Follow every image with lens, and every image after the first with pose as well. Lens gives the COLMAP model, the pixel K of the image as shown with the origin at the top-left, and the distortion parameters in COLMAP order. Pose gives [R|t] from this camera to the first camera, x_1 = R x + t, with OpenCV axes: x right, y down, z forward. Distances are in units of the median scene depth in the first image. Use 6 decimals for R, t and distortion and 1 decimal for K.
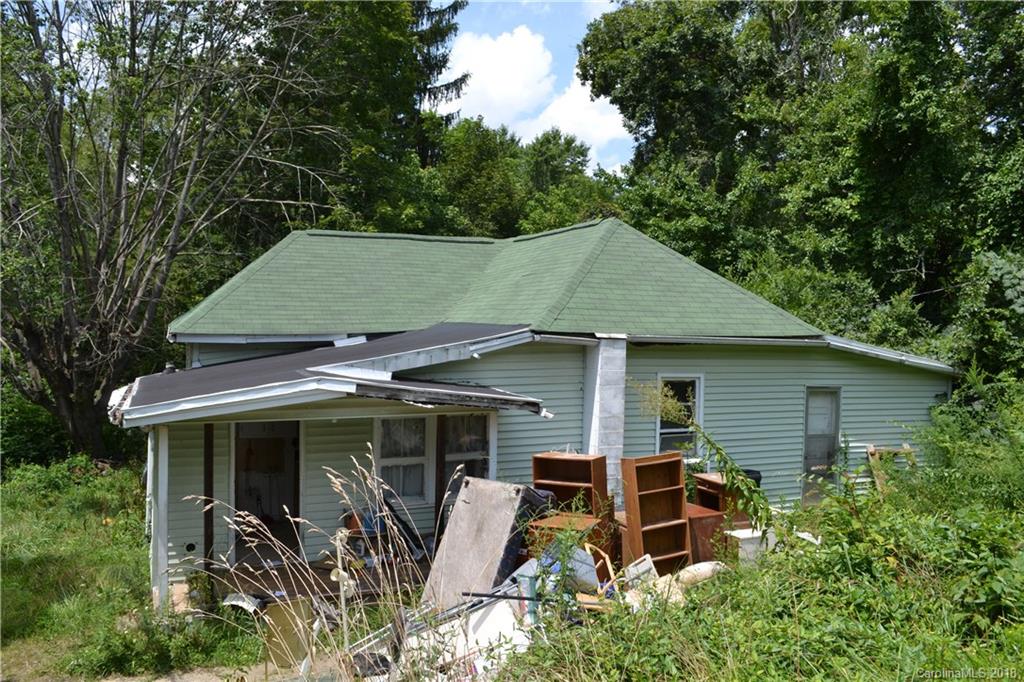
lens RADIAL K [[805.2, 0, 512.0], [0, 805.2, 341.0], [0, 0, 1]] dist [-0.078563, 0.009665]
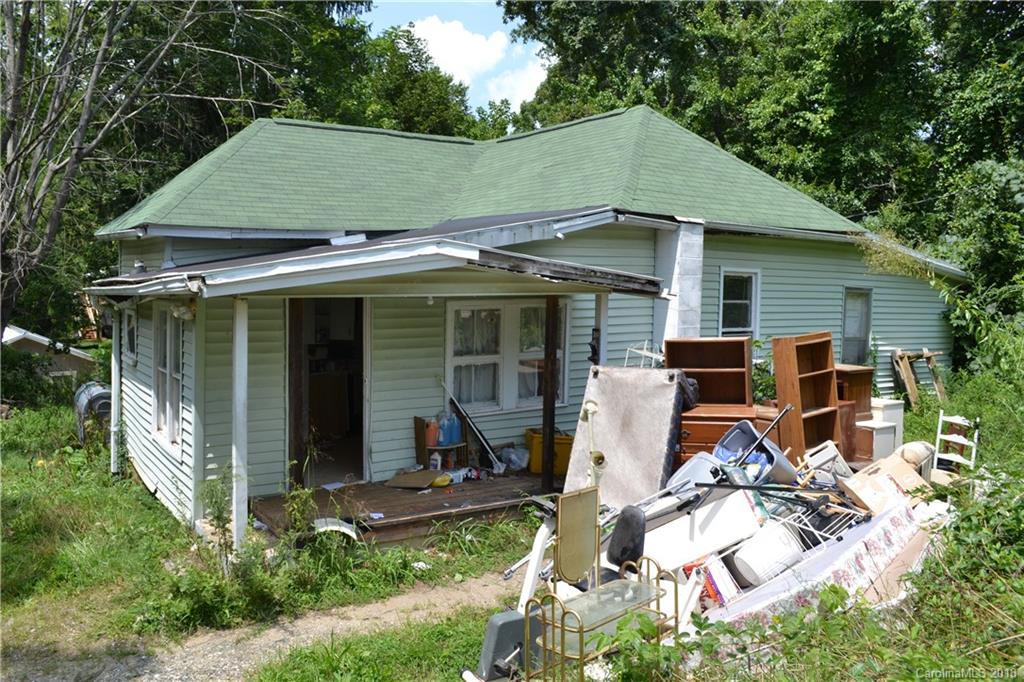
lens RADIAL K [[805.2, 0, 512.0], [0, 805.2, 341.0], [0, 0, 1]] dist [-0.078563, 0.009665]
pose [[0.984041, -0.016522, 0.177174, -0.191598], [0.005913, 0.998166, 0.060239, 0.060509], [-0.177844, -0.058231, 0.982334, 0.123420]]
